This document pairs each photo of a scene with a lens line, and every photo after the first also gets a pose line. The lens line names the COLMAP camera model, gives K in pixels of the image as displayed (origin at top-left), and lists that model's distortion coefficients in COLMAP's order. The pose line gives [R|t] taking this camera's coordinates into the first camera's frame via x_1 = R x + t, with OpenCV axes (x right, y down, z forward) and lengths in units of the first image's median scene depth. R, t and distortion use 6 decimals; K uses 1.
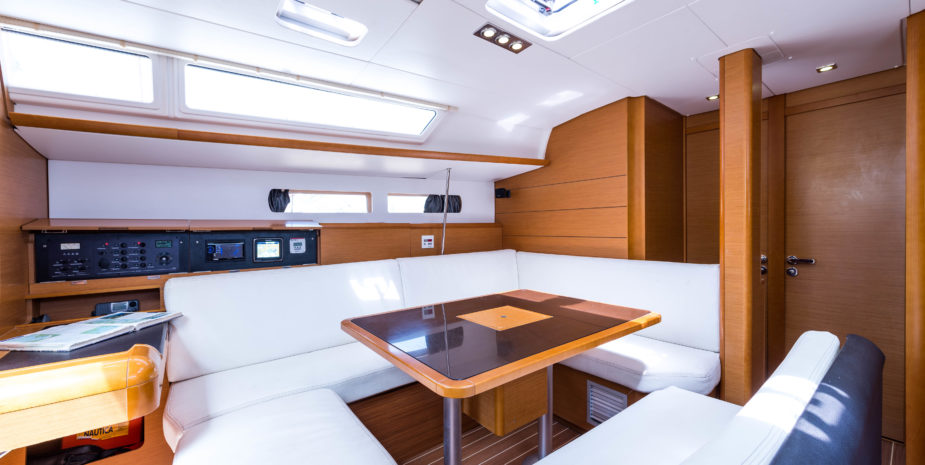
lens RADIAL K [[372.4, 0, 462.5], [0, 372.4, 232.5], [0, 0, 1]] dist [0.000568, -0.000107]
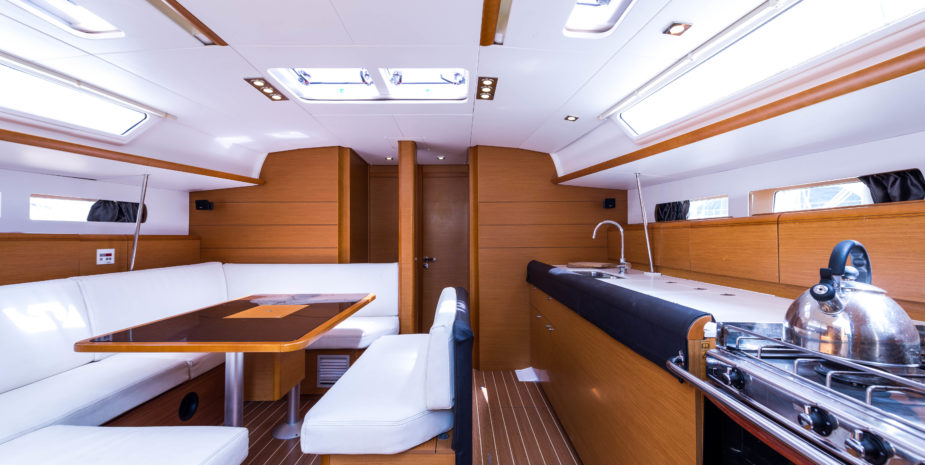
lens RADIAL K [[372.4, 0, 462.5], [0, 372.4, 232.5], [0, 0, 1]] dist [0.000568, -0.000107]
pose [[0.629894, 0.020337, 0.776415, -0.308348], [0.007707, 0.999444, -0.032431, 0.005411], [-0.776643, 0.026412, 0.629387, -0.200698]]
